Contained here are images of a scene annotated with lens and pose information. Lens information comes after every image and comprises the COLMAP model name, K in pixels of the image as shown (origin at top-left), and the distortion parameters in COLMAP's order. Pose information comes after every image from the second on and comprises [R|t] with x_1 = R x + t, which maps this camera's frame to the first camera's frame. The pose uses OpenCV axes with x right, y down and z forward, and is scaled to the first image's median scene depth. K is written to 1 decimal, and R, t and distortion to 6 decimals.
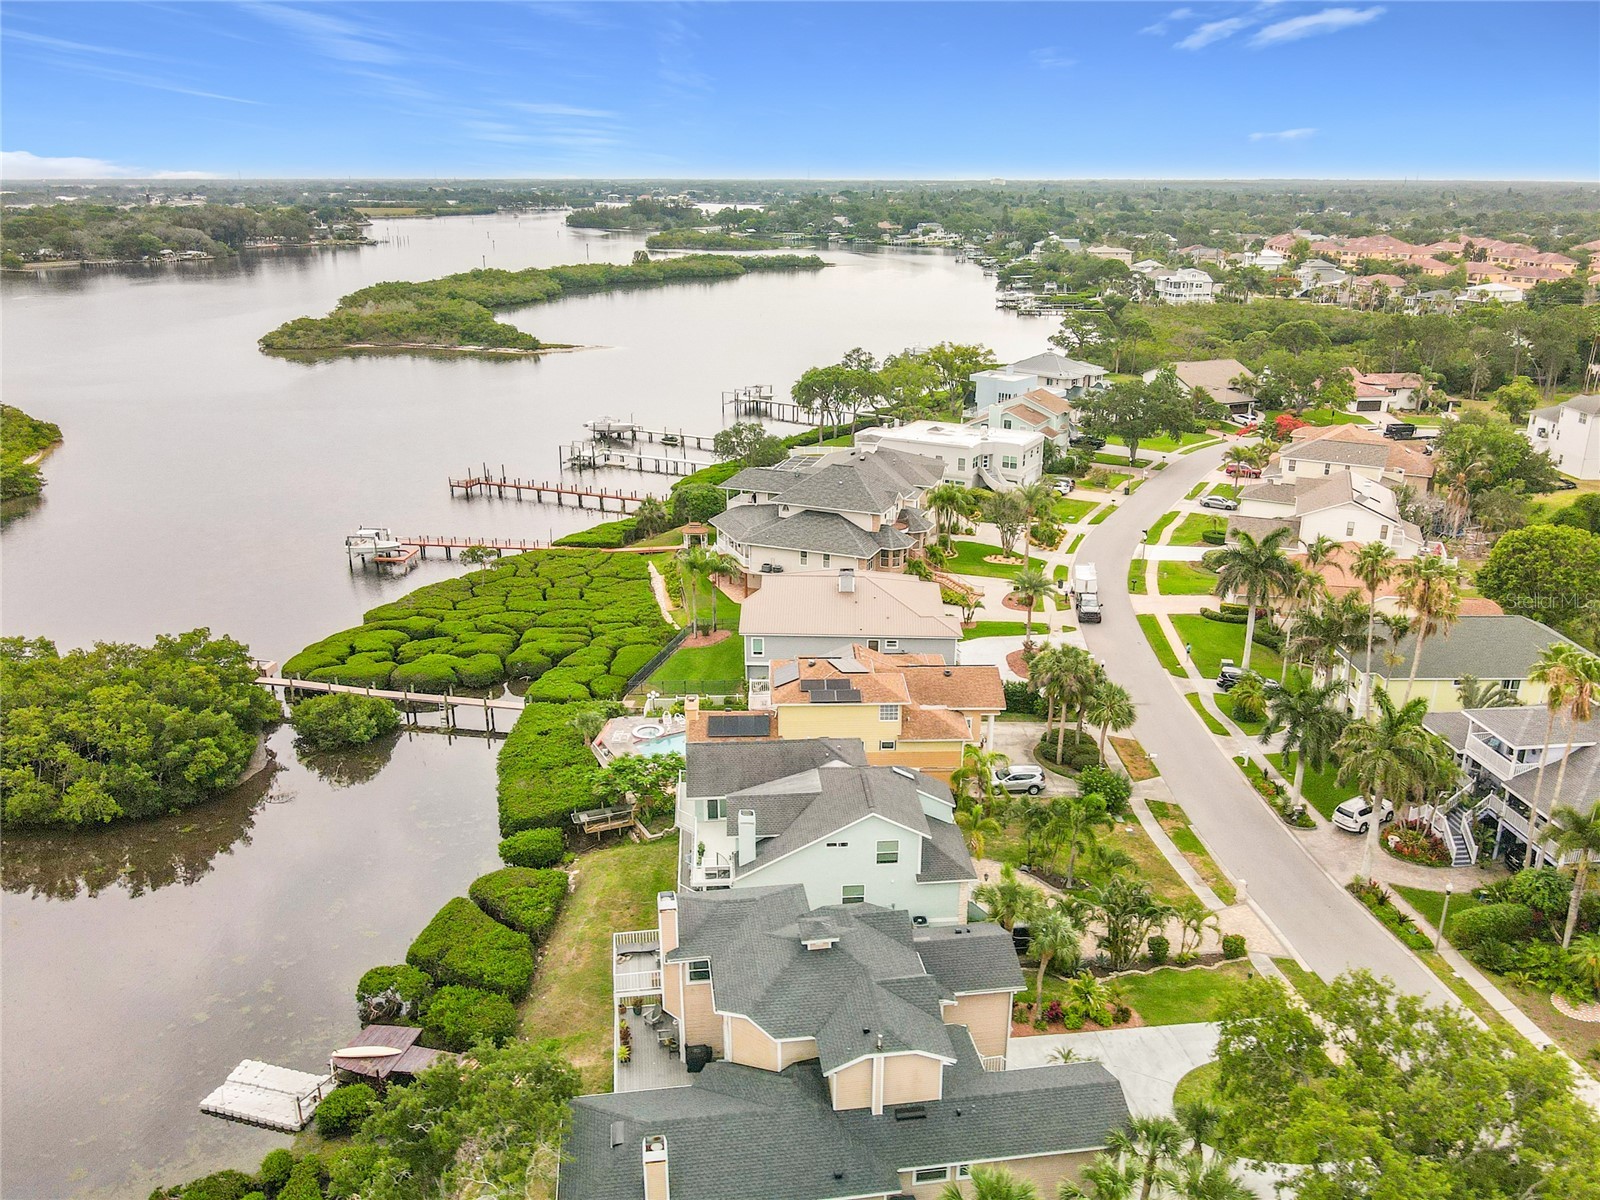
lens RADIAL K [[1223.3, 0, 800.0], [0, 1223.3, 600.0], [0, 0, 1]] dist [-0.028571, 0.001056]
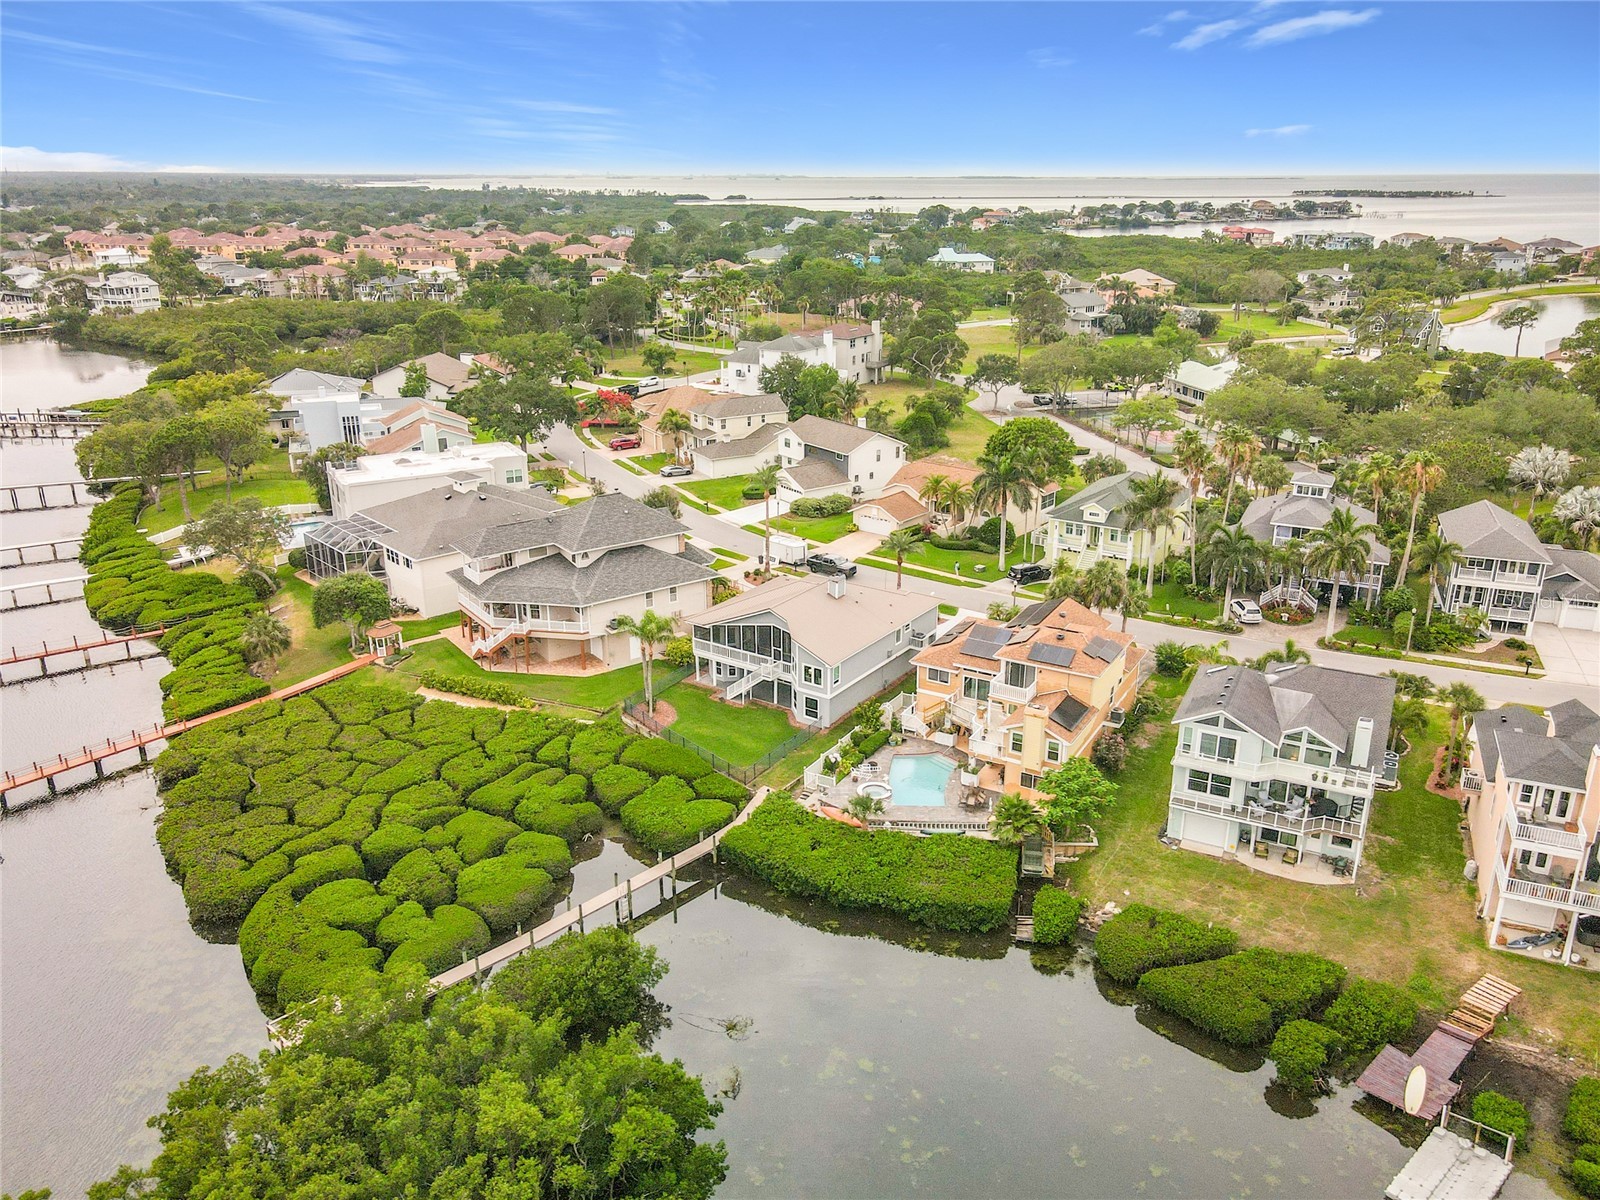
lens RADIAL K [[1184.8, 0, 807.7], [0, 1184.8, 611.9], [0, 0, 1]] dist [0.000955, 0.039273]
pose [[0.526594, -0.297397, 0.796400, -0.417705], [0.280730, 0.945093, 0.167300, -0.091663], [-0.802427, 0.135474, 0.581169, 0.266388]]
